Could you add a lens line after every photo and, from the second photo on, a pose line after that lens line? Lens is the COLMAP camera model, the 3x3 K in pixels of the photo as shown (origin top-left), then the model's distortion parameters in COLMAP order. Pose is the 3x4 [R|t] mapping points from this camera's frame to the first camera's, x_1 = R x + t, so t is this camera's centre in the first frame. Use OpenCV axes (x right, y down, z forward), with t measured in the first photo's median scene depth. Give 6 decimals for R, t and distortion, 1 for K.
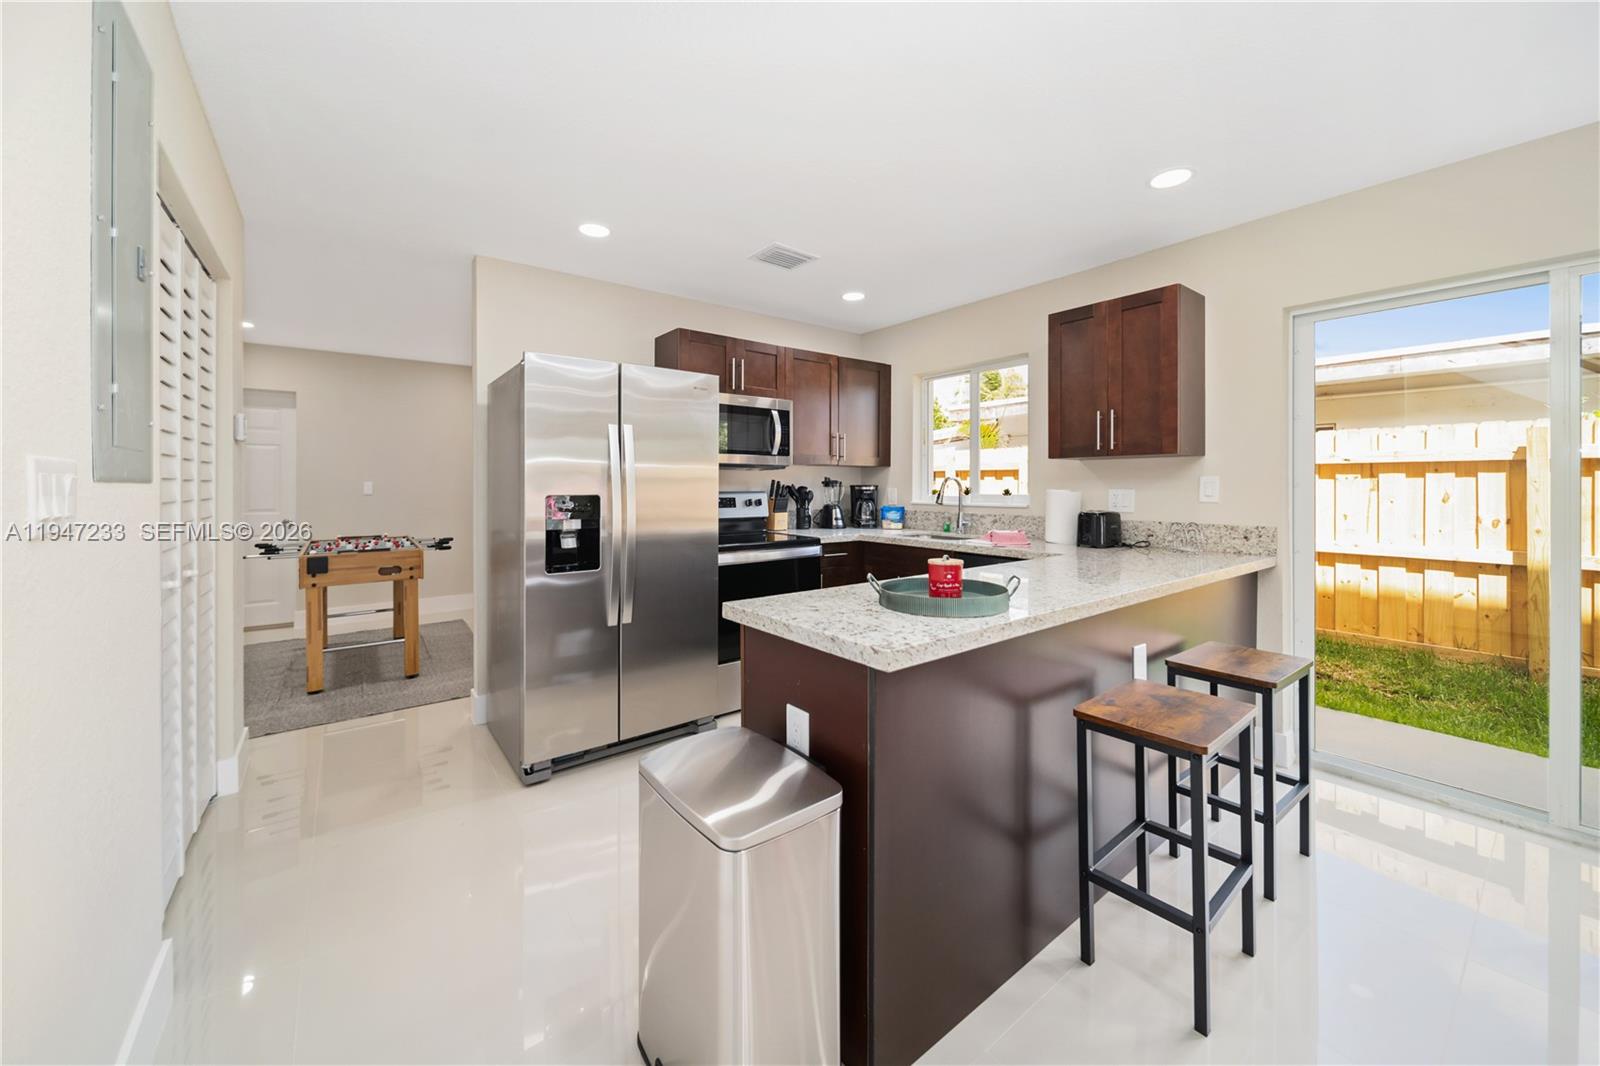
lens RADIAL K [[599.7, 0, 804.6], [0, 599.7, 482.5], [0, 0, 1]] dist [-0.000611, -0.000082]
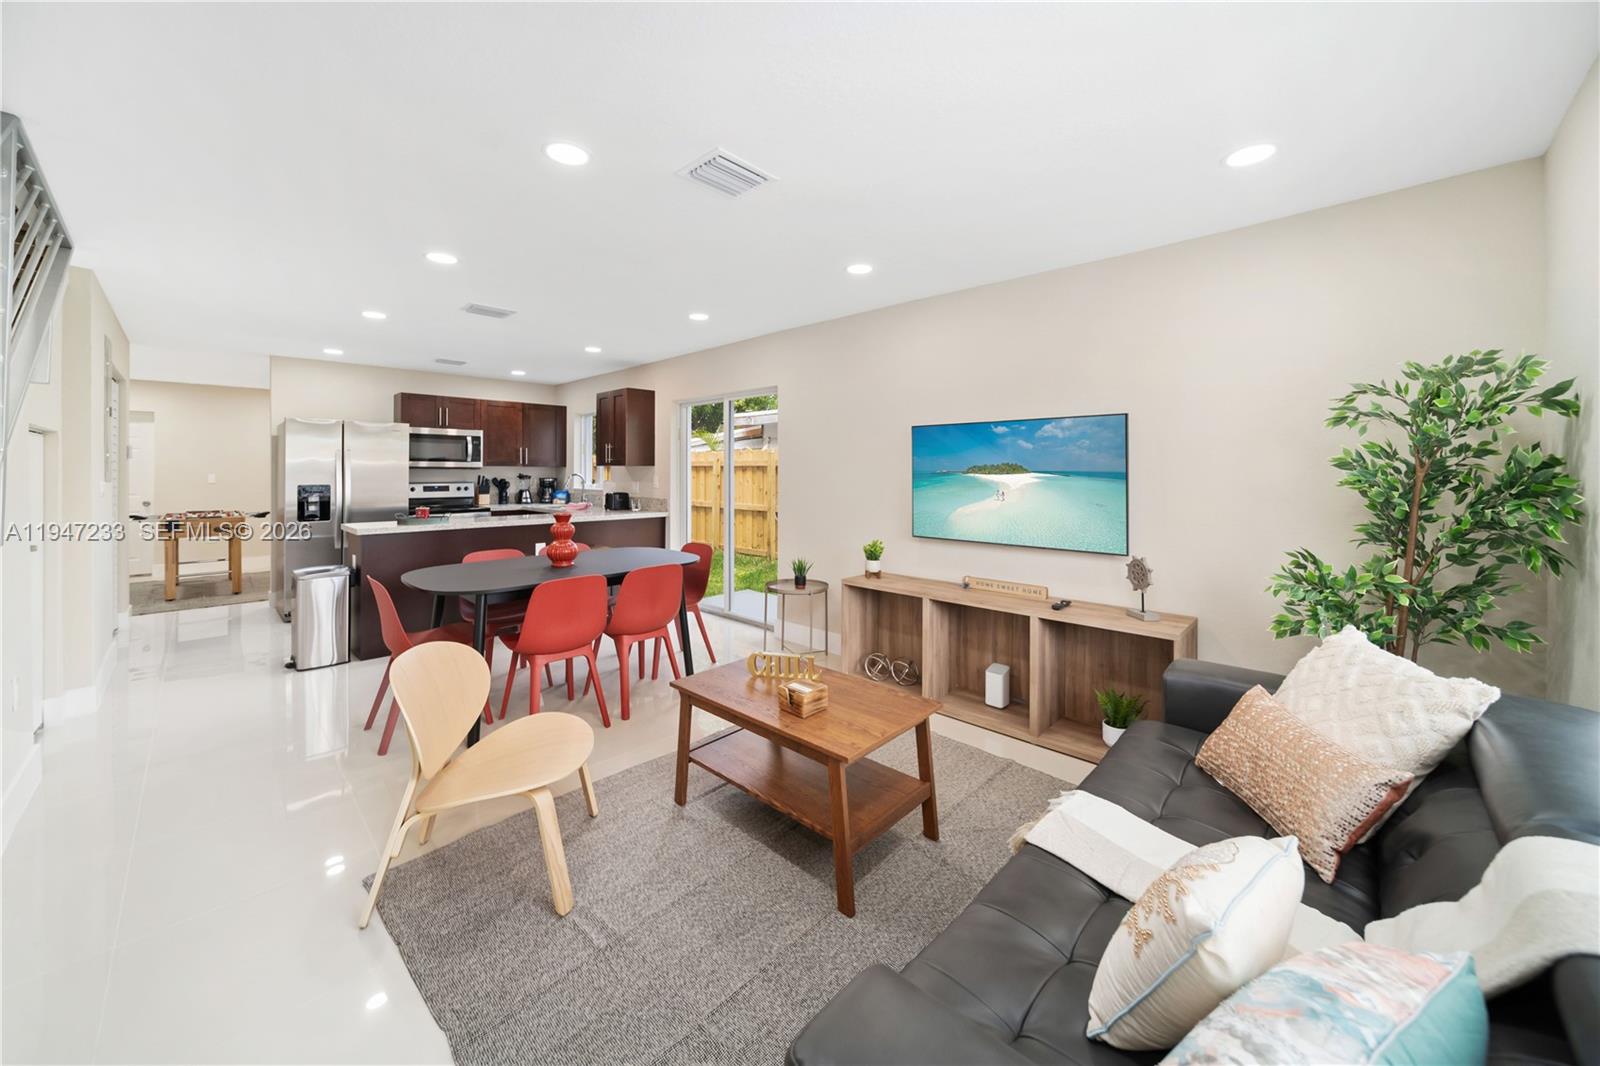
lens RADIAL K [[581.1, 0, 808.2], [0, 581.1, 471.5], [0, 0, 1]] dist [0.000206, -0.000089]
pose [[0.988514, 0.003264, 0.151097, 0.630920], [-0.003708, 0.999990, 0.002653, -0.023341], [-0.151087, -0.003183, 0.988515, -0.788894]]
